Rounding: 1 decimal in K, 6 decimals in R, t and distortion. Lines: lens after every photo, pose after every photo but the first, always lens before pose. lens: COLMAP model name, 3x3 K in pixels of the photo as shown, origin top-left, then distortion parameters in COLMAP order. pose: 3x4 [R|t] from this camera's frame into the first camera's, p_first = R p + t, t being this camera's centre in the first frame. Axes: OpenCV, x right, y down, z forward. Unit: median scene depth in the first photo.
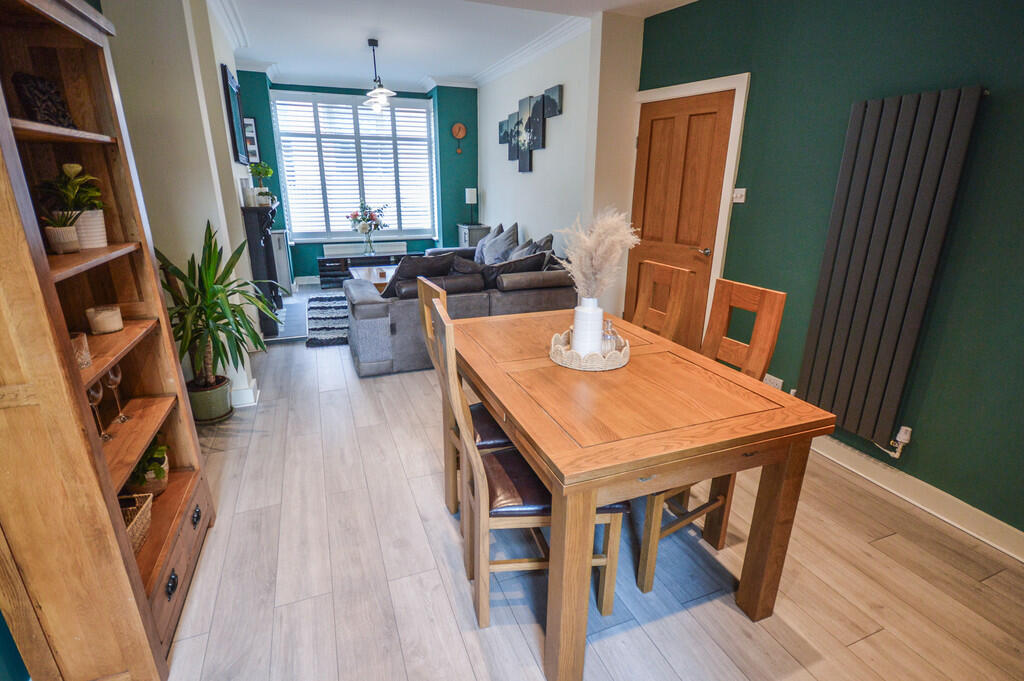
lens RADIAL K [[496.0, 0, 532.8], [0, 496.0, 337.5], [0, 0, 1]] dist [0.002281, 0.000432]
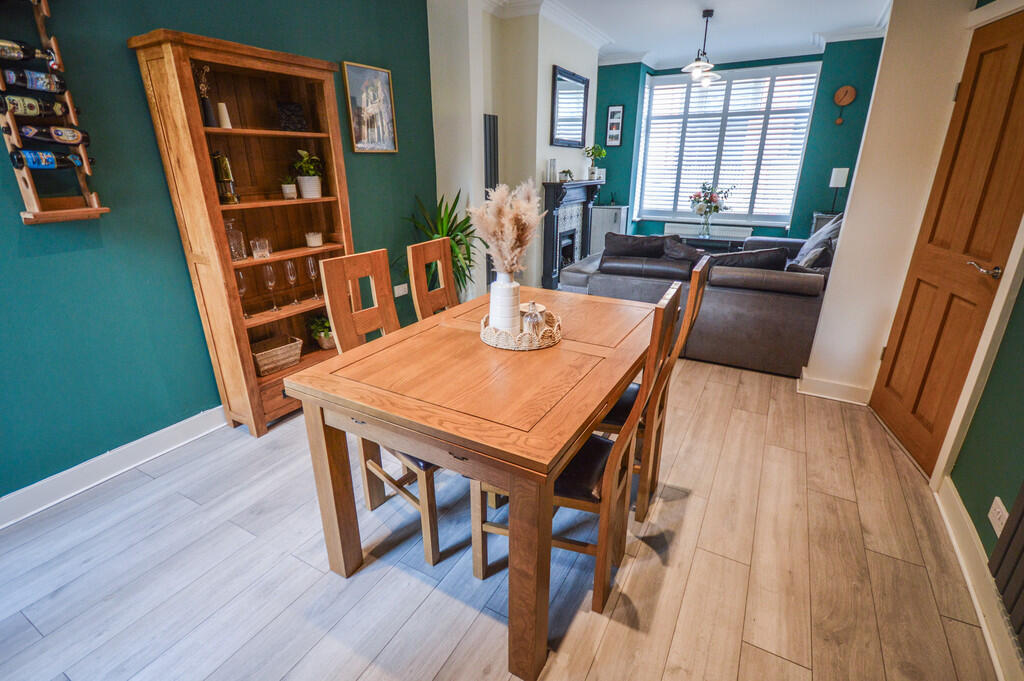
lens RADIAL K [[496.0, 0, 510.7], [0, 496.0, 342.2], [0, 0, 1]] dist [0.002281, 0.000432]
pose [[0.609742, 0.259816, -0.748806, 0.237951], [-0.229606, 0.962138, 0.146871, -0.025041], [0.758614, 0.082377, 0.646311, 0.101861]]
